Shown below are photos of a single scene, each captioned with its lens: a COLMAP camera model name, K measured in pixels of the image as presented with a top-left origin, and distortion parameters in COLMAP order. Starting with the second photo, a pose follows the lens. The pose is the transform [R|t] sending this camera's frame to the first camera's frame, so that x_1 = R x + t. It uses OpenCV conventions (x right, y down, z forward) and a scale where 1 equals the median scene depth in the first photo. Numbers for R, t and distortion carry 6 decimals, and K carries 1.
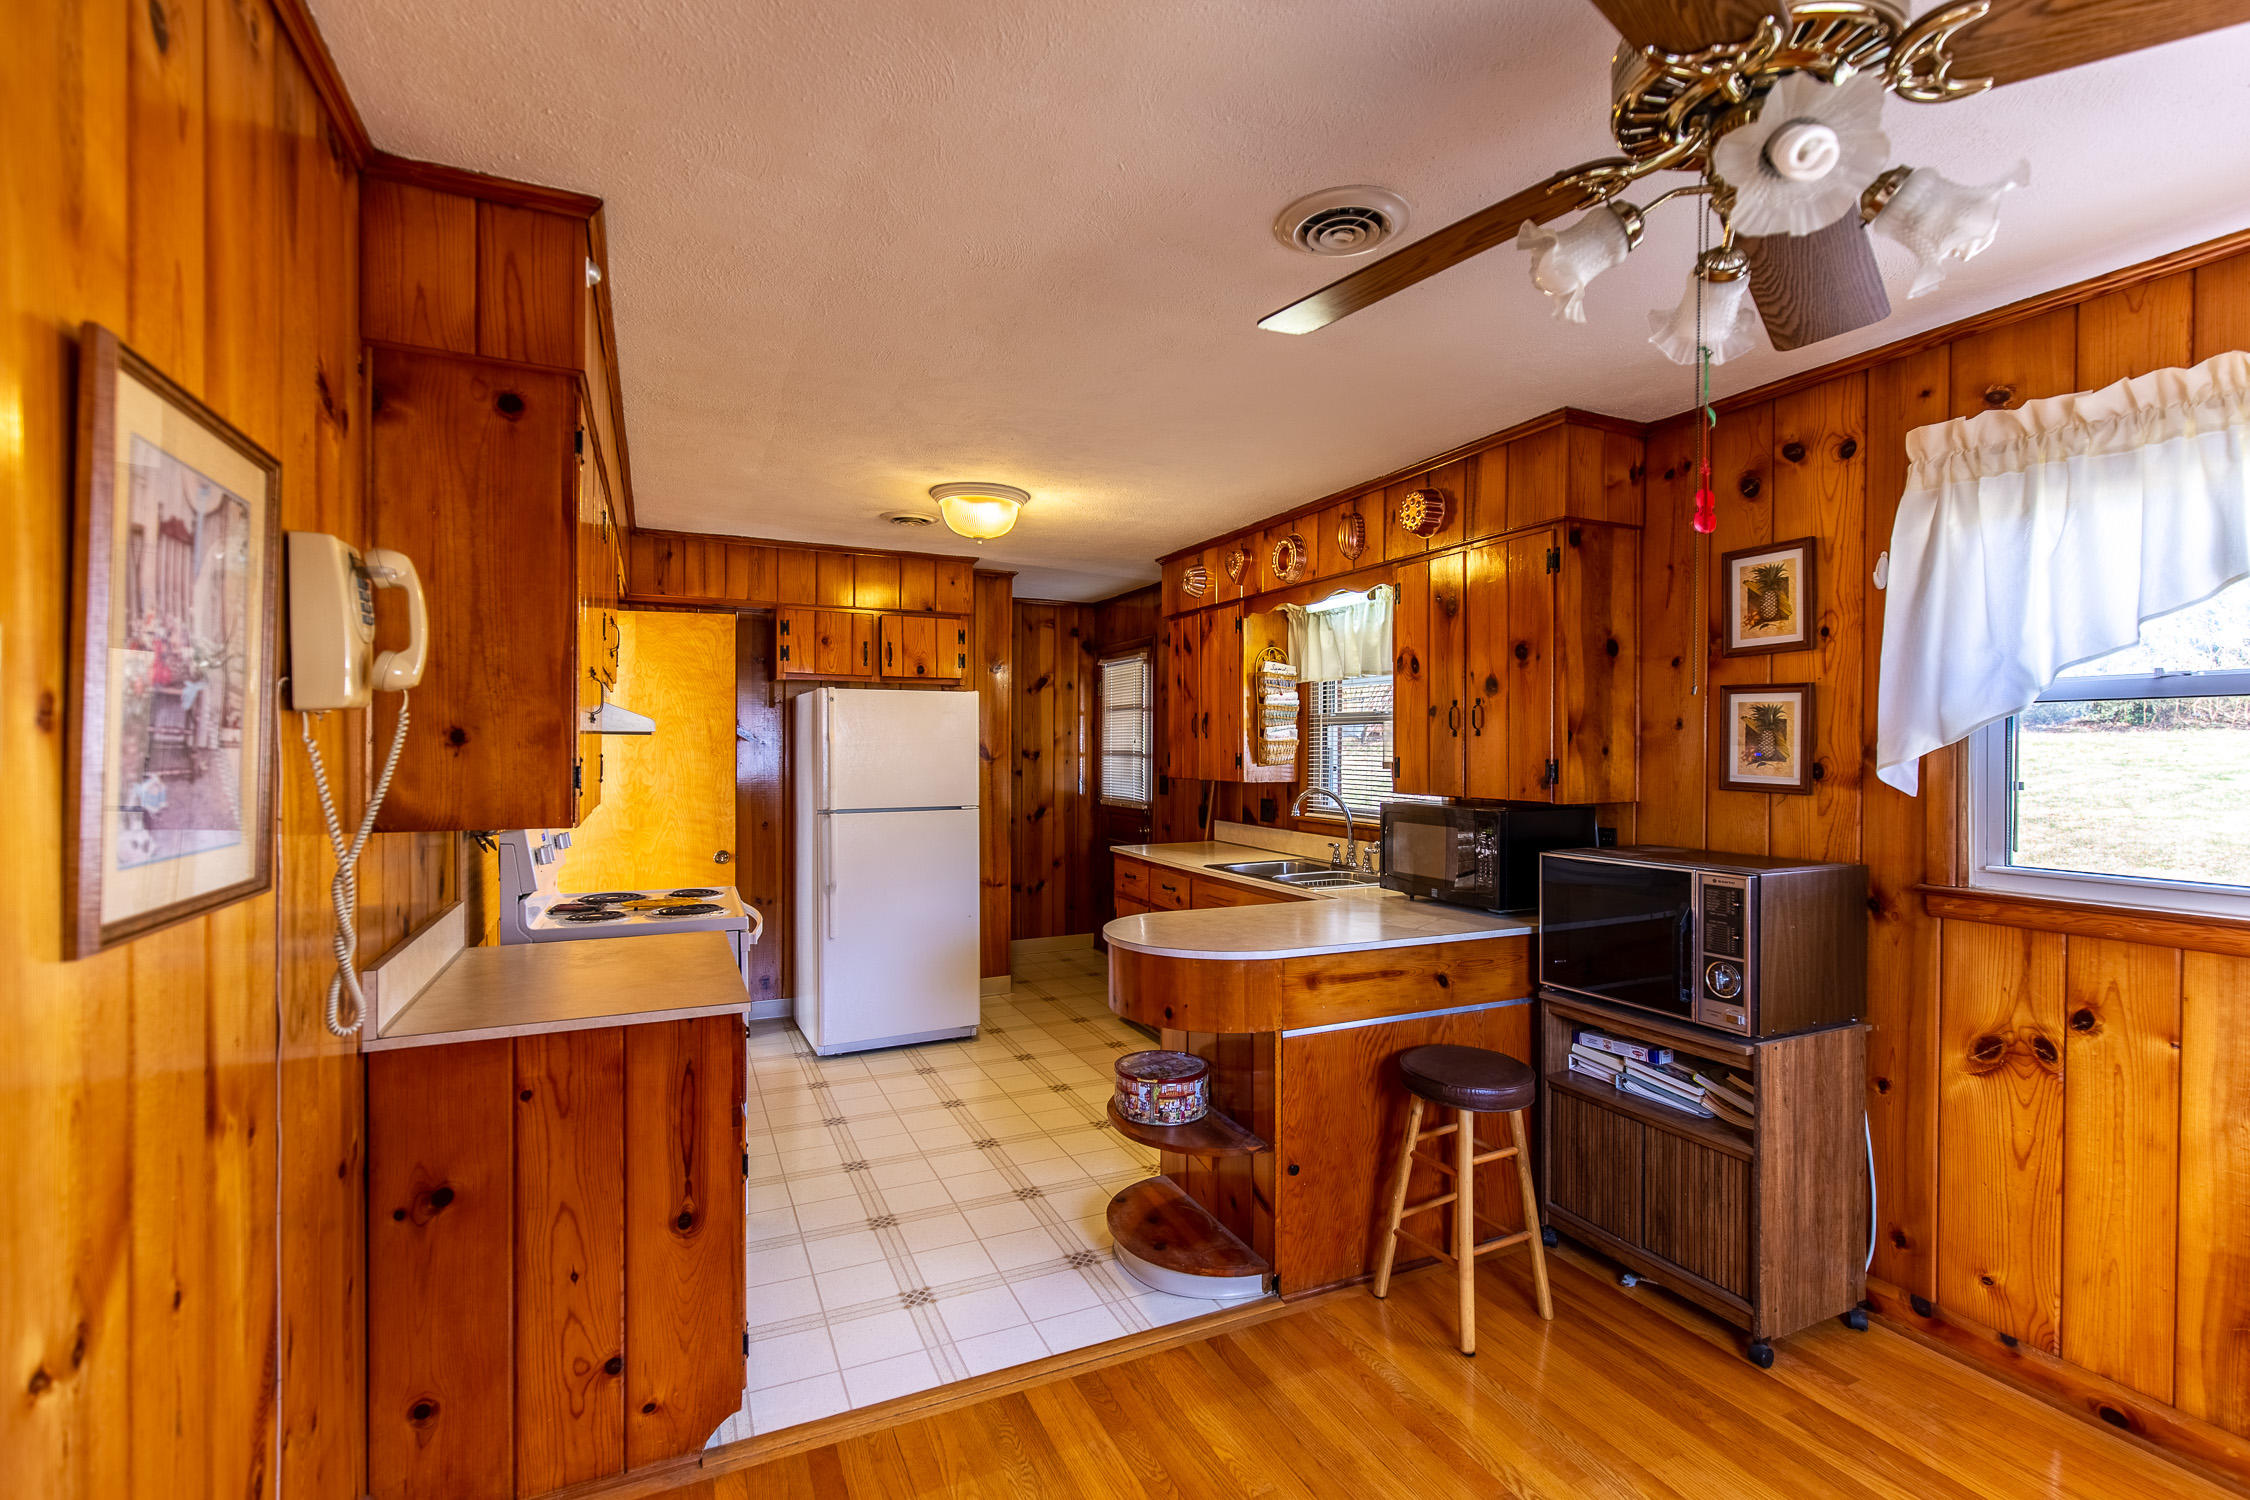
lens RADIAL K [[1015.2, 0, 1137.5], [0, 1015.2, 753.4], [0, 0, 1]] dist [0.011033, -0.000417]
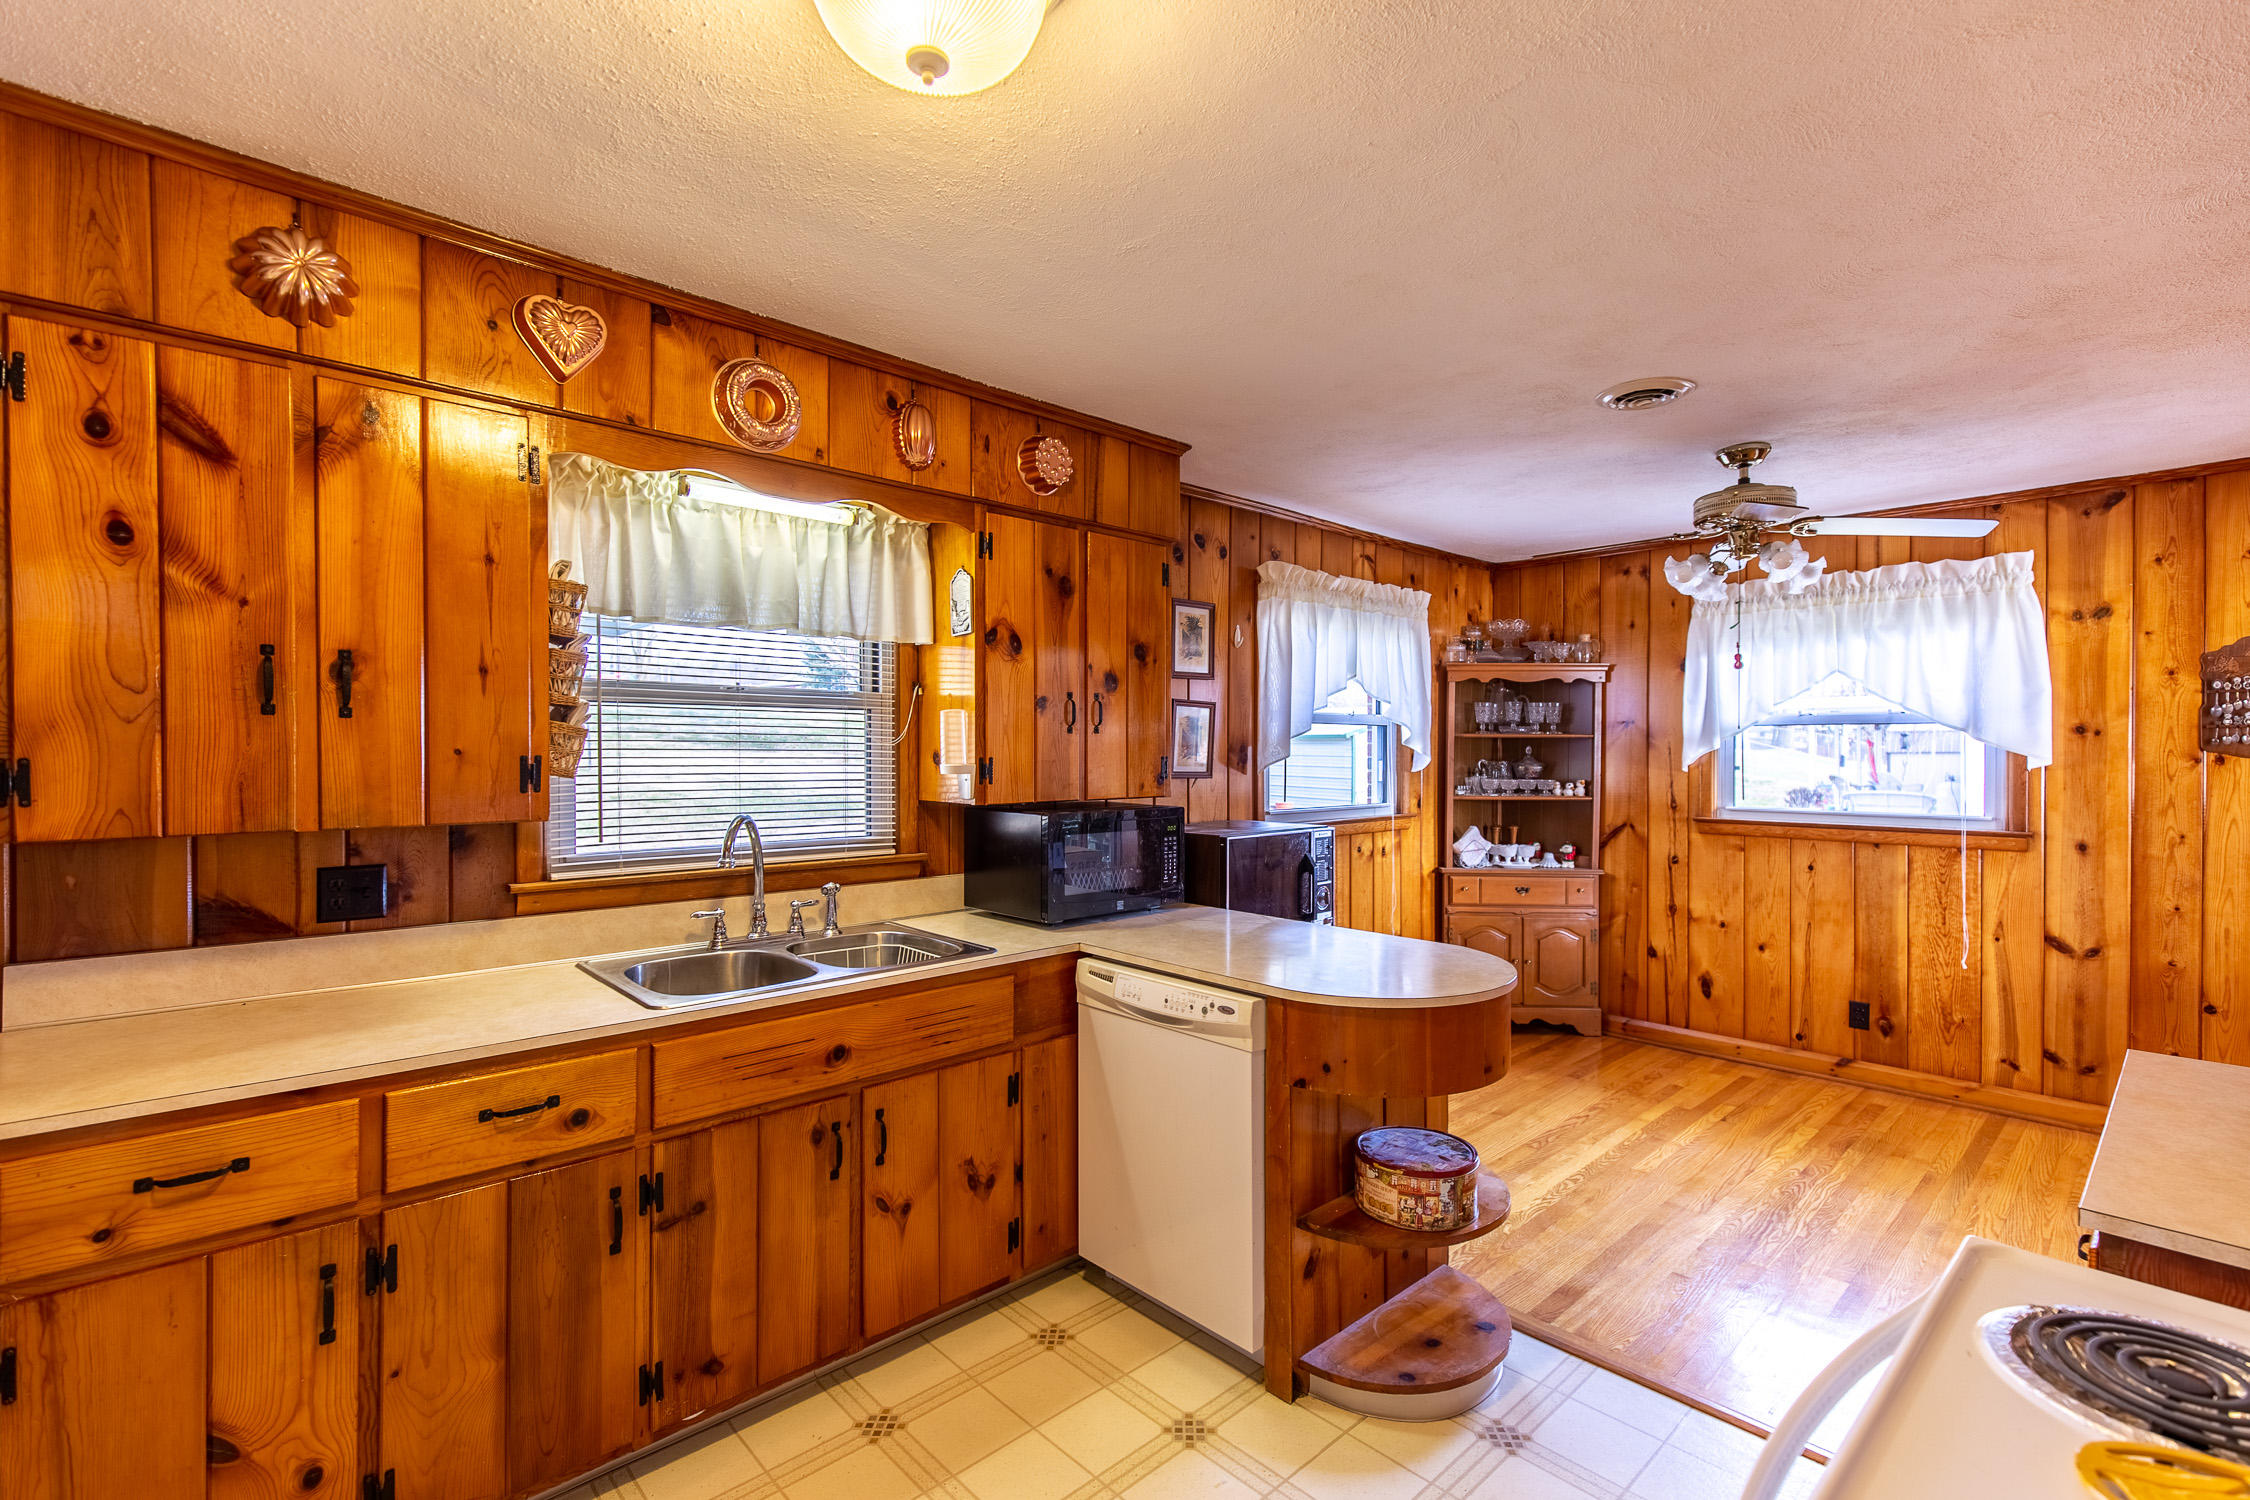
lens RADIAL K [[1015.2, 0, 1137.5], [0, 1015.2, 753.4], [0, 0, 1]] dist [0.011033, -0.000417]
pose [[-0.311556, -0.011789, 0.950155, -0.627568], [-0.002606, 0.999930, 0.011552, -0.010458], [-0.950224, 0.001123, -0.311565, 1.384066]]
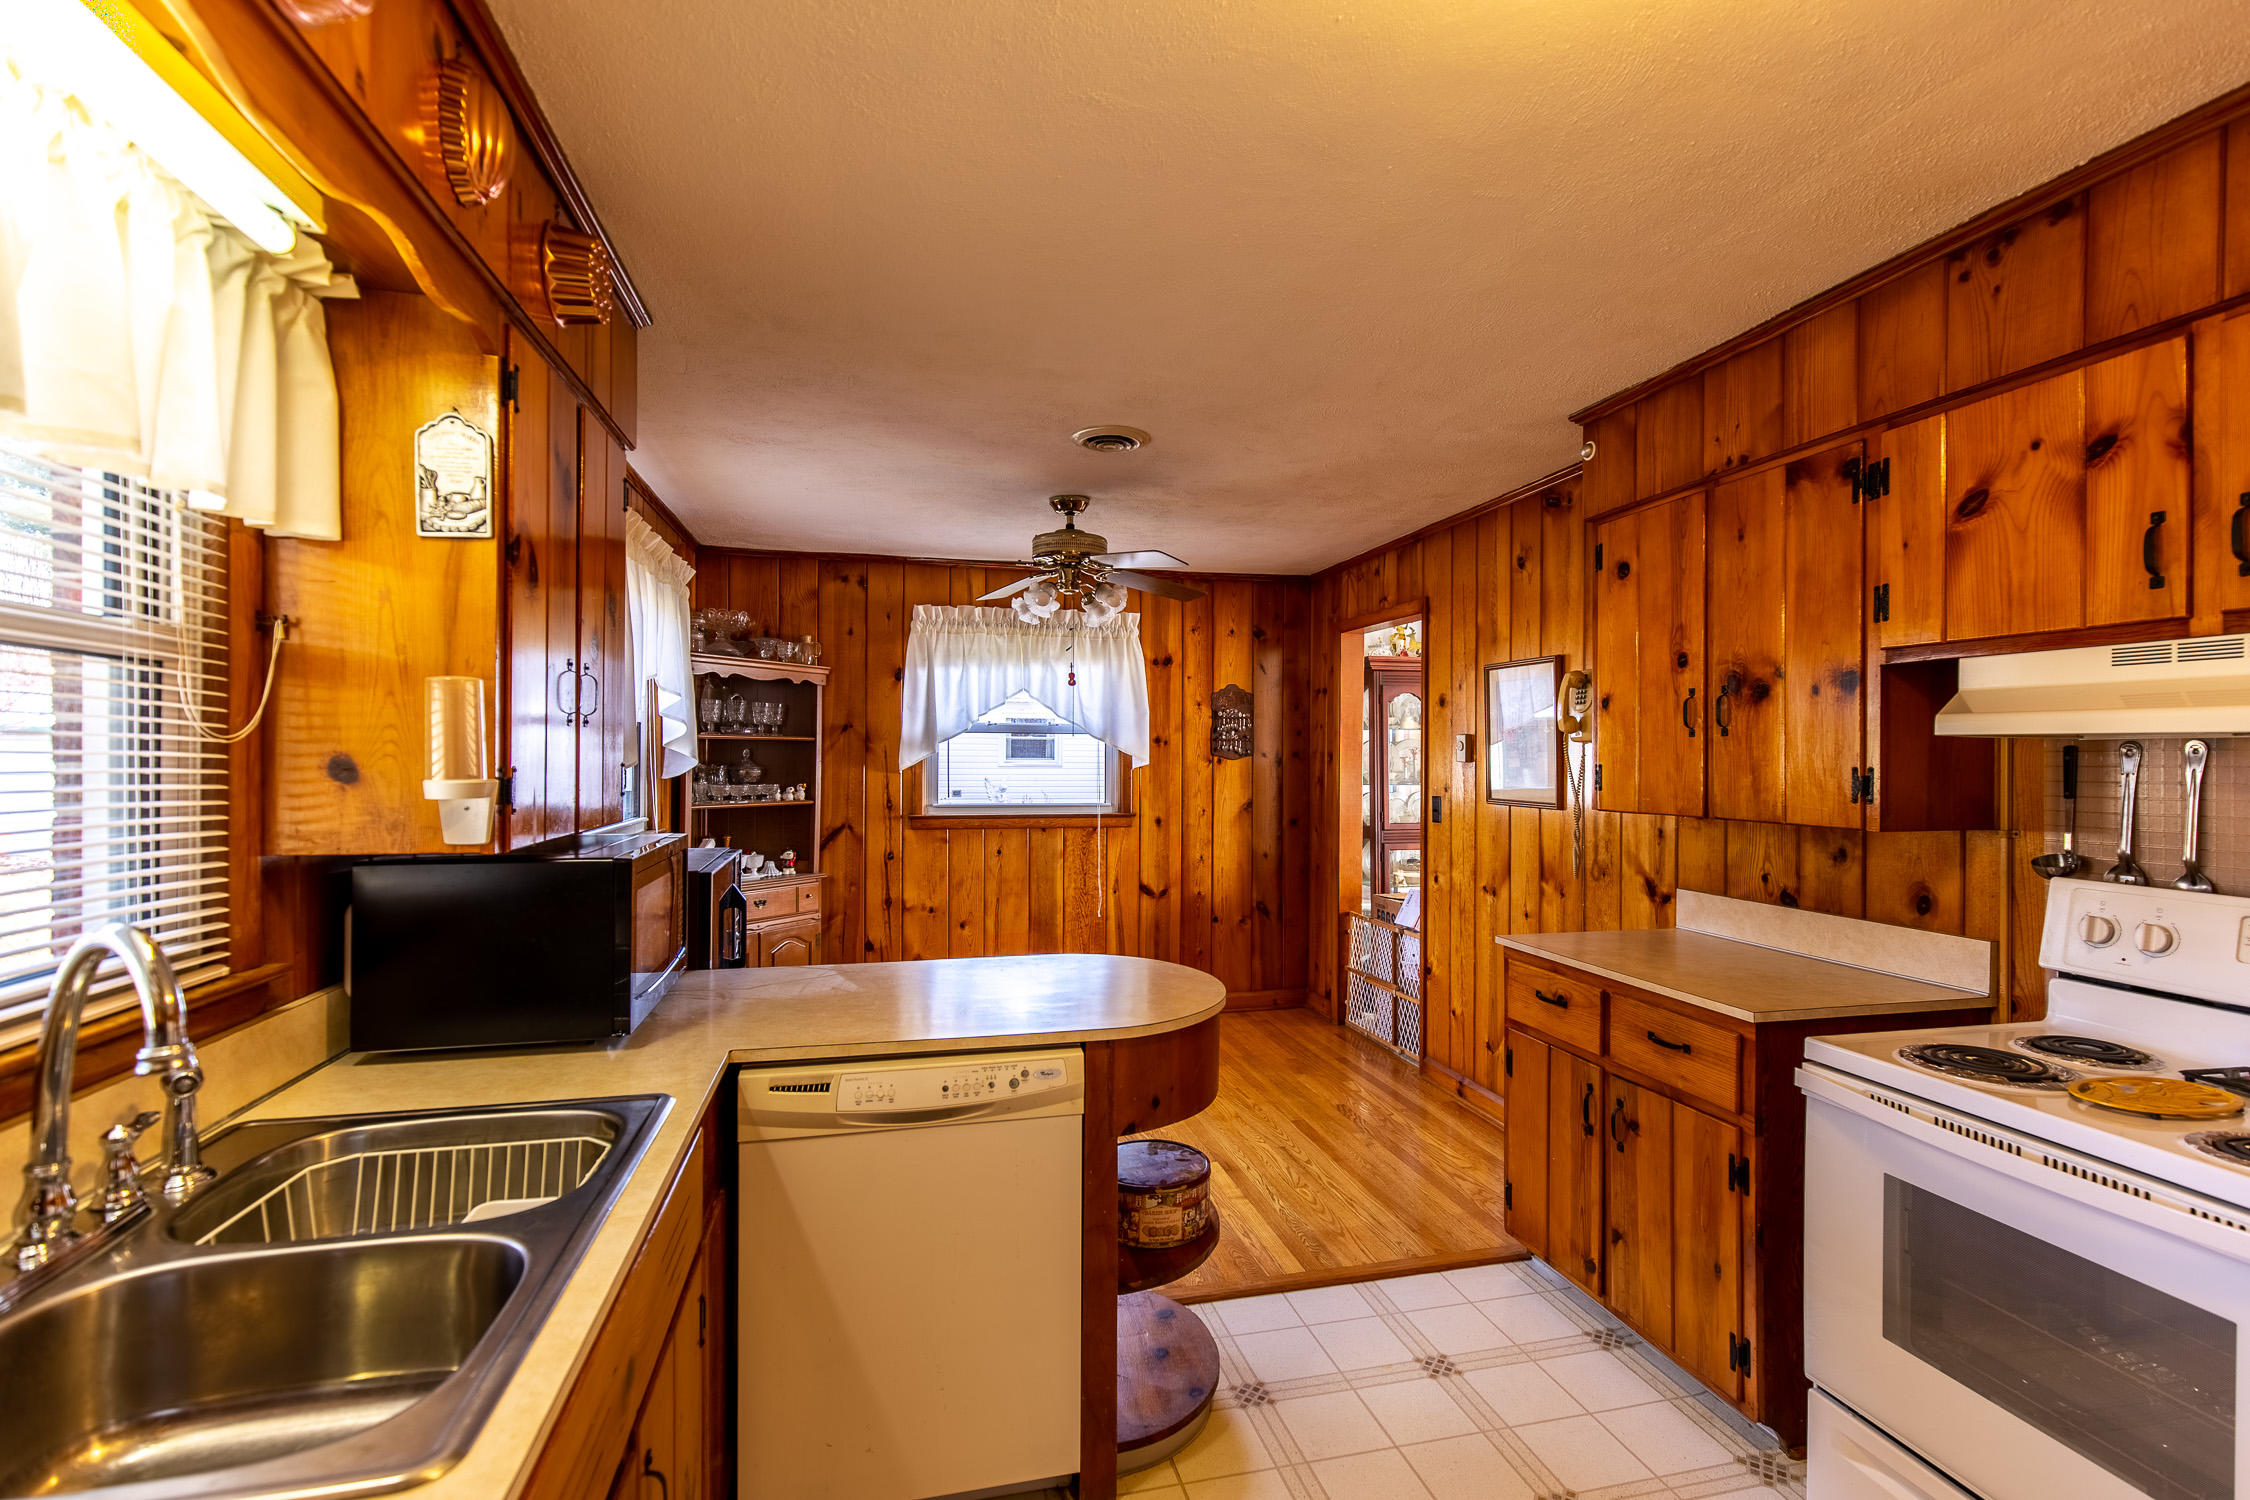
lens RADIAL K [[1015.2, 0, 1137.5], [0, 1015.2, 753.4], [0, 0, 1]] dist [0.011033, -0.000417]
pose [[-0.981374, -0.012618, 0.191692, -0.104323], [-0.012615, 0.999920, 0.001234, -0.006866], [-0.191692, -0.001207, -0.981454, 1.680165]]
